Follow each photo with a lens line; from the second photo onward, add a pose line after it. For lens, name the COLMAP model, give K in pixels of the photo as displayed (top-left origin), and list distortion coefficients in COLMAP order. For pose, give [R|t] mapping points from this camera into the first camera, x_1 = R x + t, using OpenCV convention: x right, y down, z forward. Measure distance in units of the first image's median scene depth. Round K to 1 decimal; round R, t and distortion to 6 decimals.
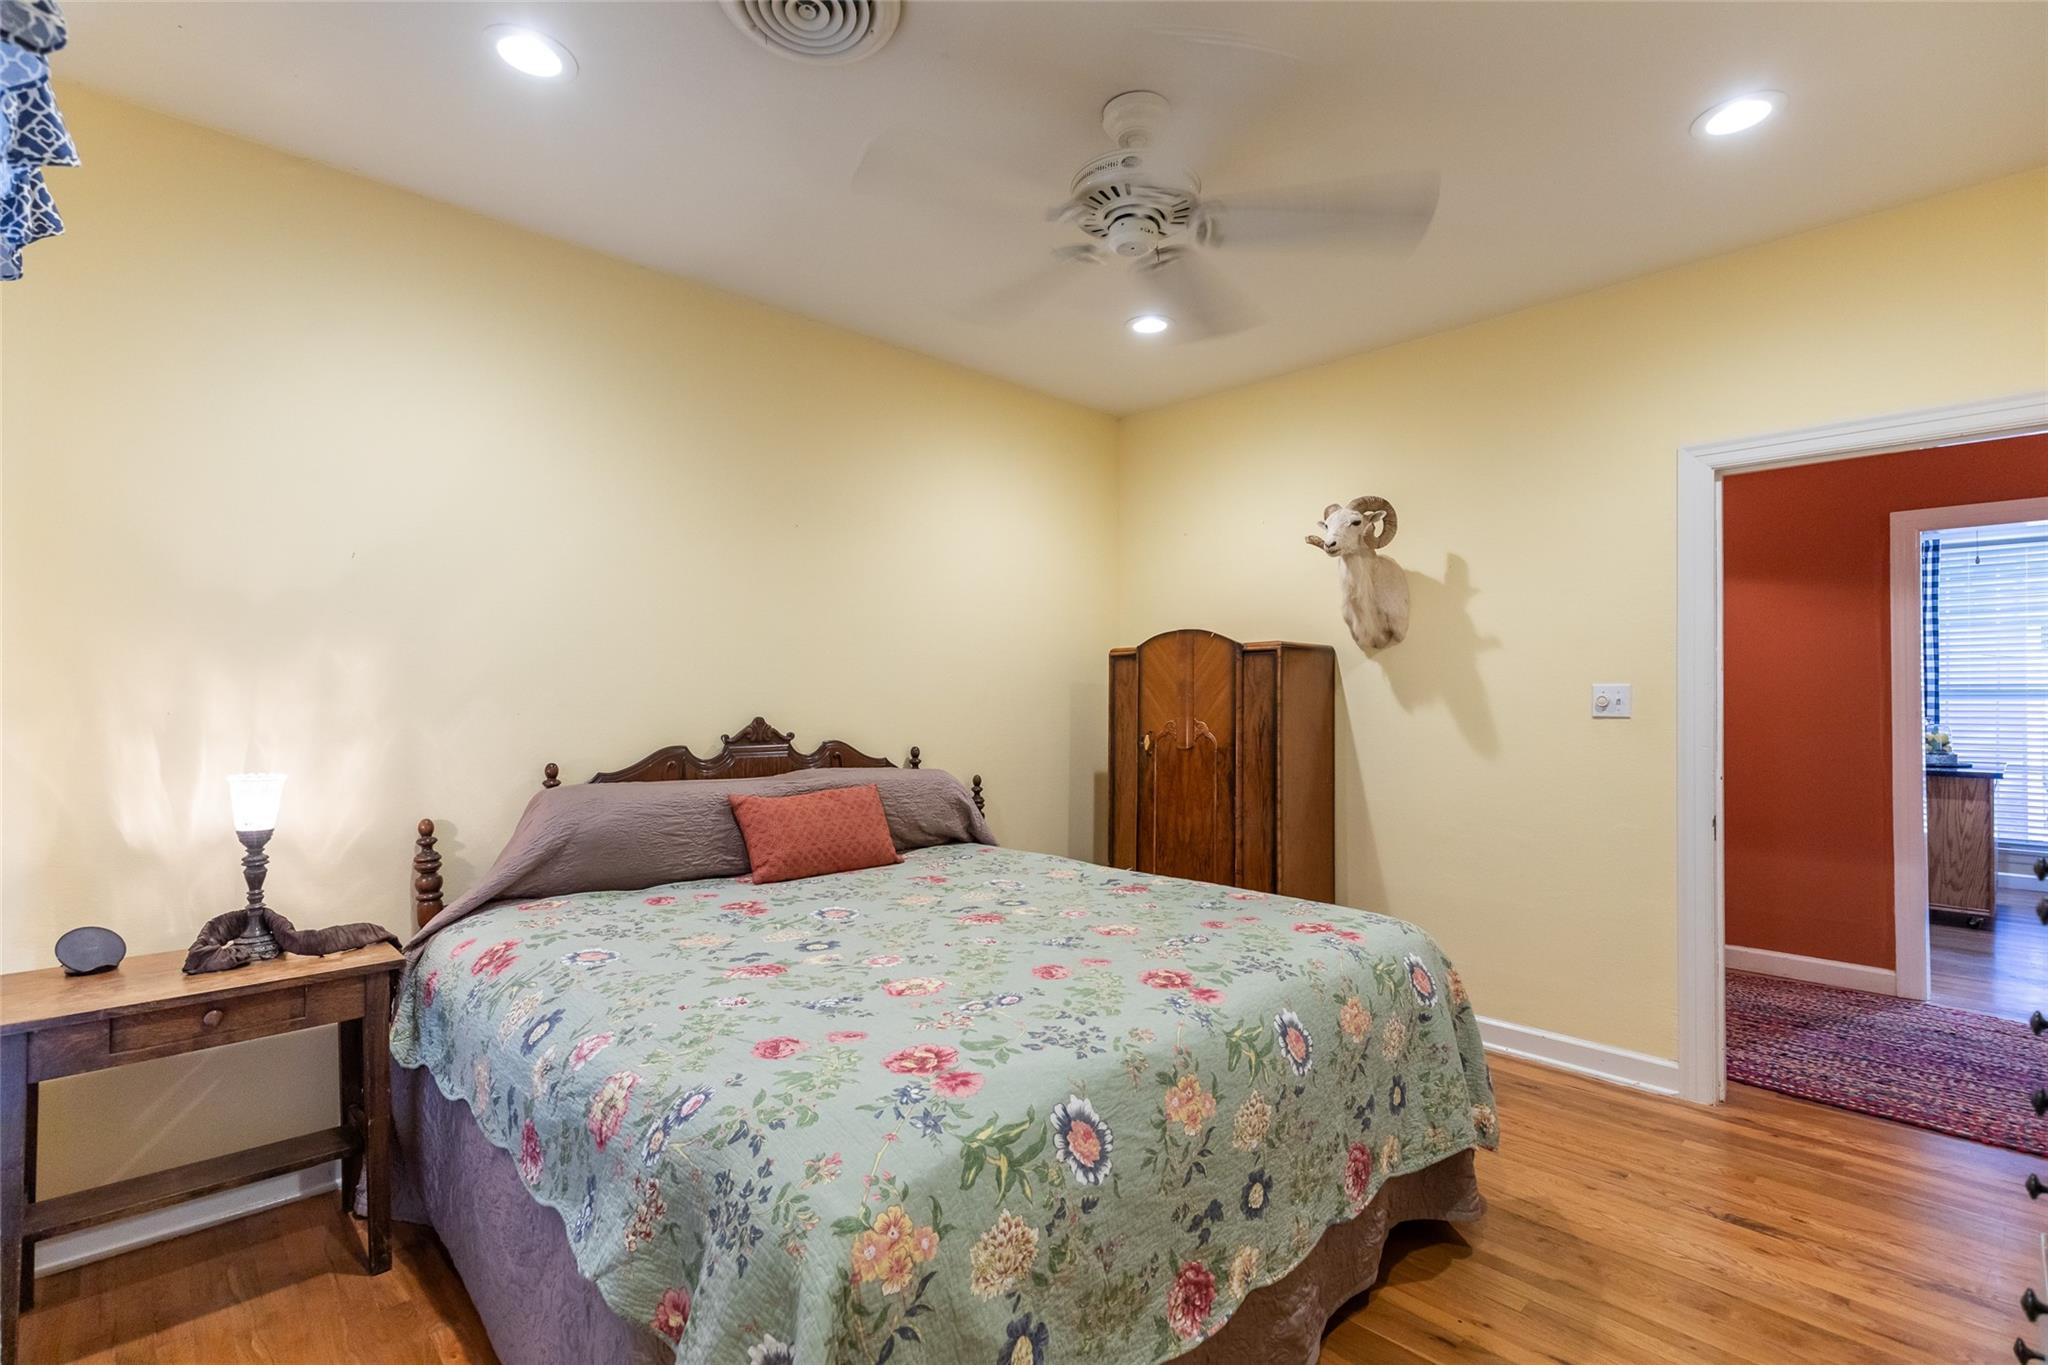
lens RADIAL K [[896.3, 0, 1035.2], [0, 896.3, 701.9], [0, 0, 1]] dist [0.001171, 0.000132]
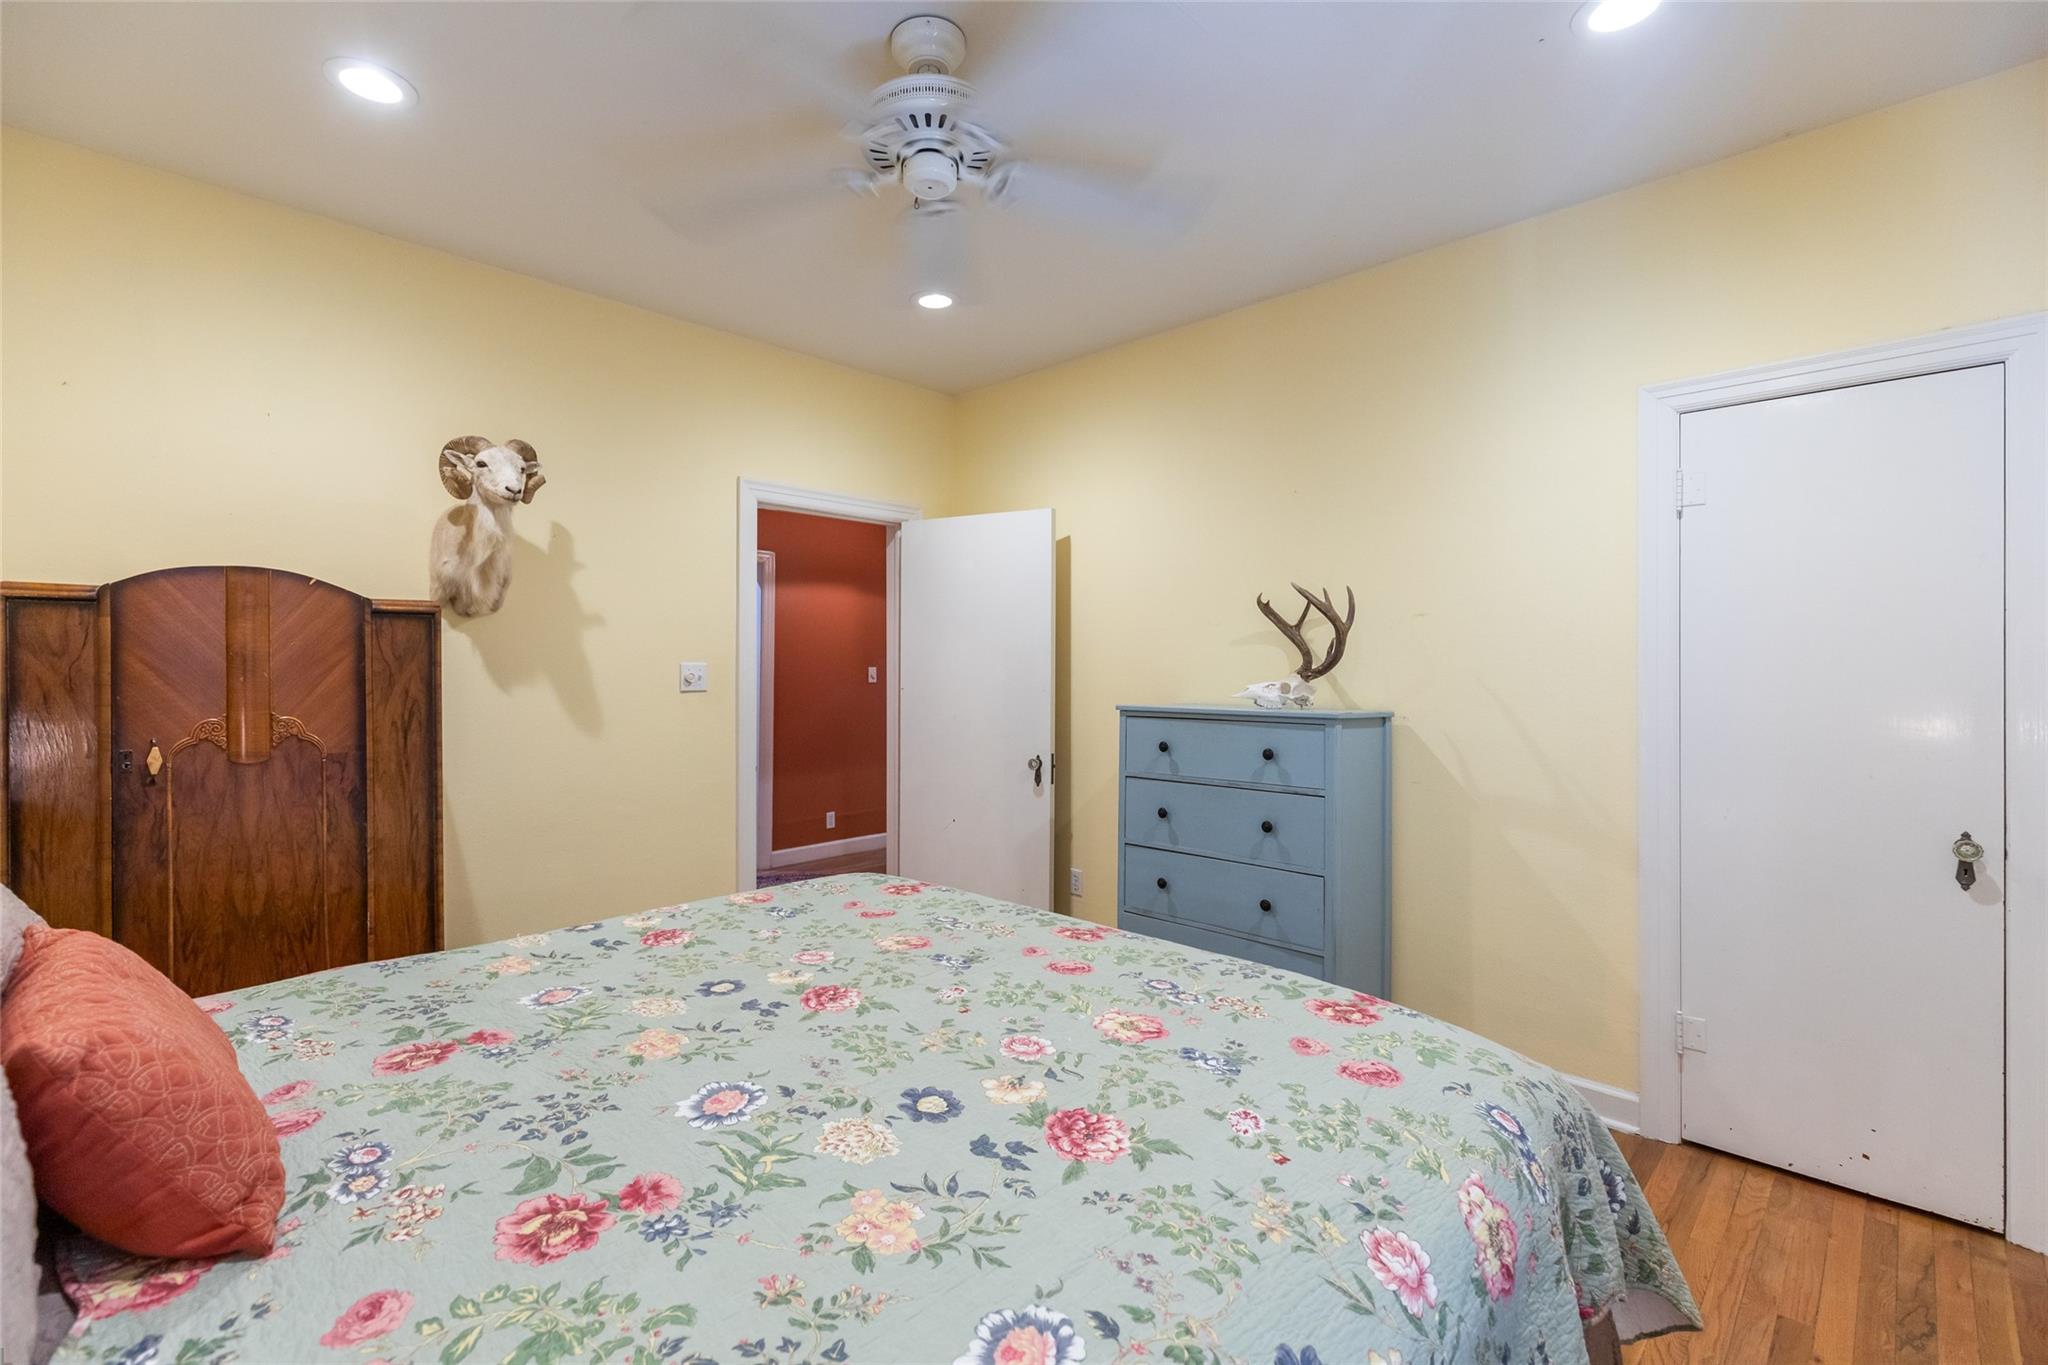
lens RADIAL K [[870.3, 0, 1019.7], [0, 870.3, 672.3], [0, 0, 1]] dist [0.000914, -0.000009]
pose [[0.033966, -0.003417, 0.999417, -0.839107], [0.009720, 0.999948, 0.003088, -0.012656], [-0.999376, 0.009609, 0.033997, 0.951165]]
